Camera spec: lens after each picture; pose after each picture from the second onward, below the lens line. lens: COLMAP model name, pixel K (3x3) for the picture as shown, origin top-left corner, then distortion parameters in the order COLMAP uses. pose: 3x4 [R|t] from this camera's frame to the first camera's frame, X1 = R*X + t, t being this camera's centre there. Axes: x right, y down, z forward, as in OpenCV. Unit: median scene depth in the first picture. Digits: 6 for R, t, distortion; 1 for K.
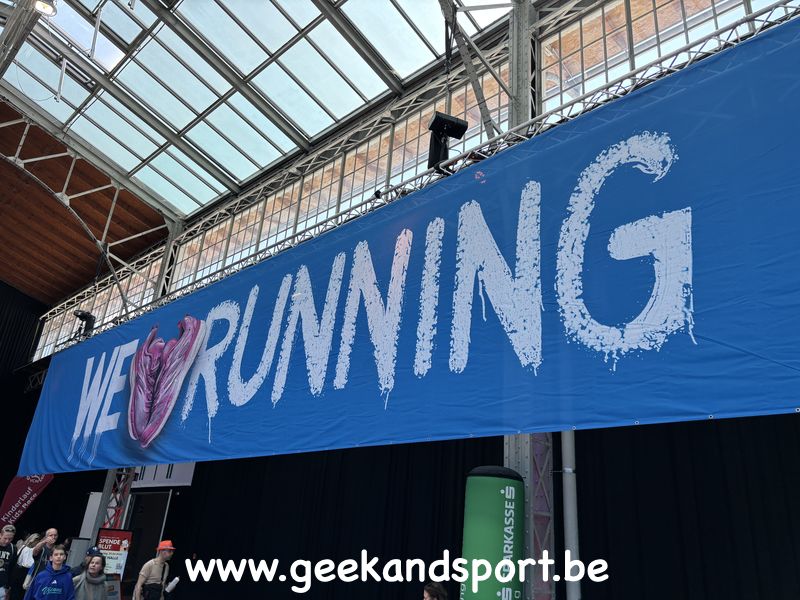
lens RADIAL K [[602.4, 0, 400.0], [0, 602.4, 300.0], [0, 0, 1]] dist [0.049972, 0.001410]
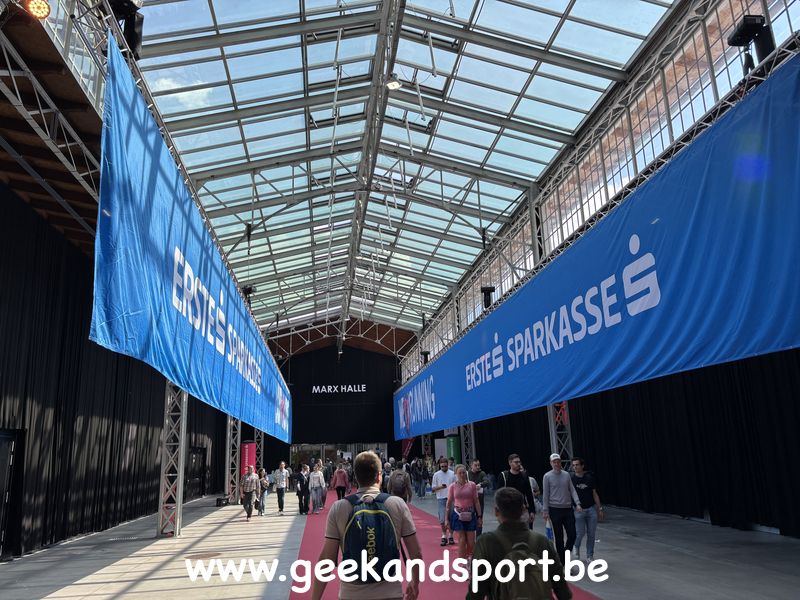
lens RADIAL K [[602.4, 0, 400.0], [0, 602.4, 300.0], [0, 0, 1]] dist [0.049972, 0.001410]
pose [[0.768927, -0.218149, -0.600968, 0.092016], [0.286321, 0.957953, 0.018609, -0.028180], [0.571639, -0.186379, 0.799057, -0.082366]]
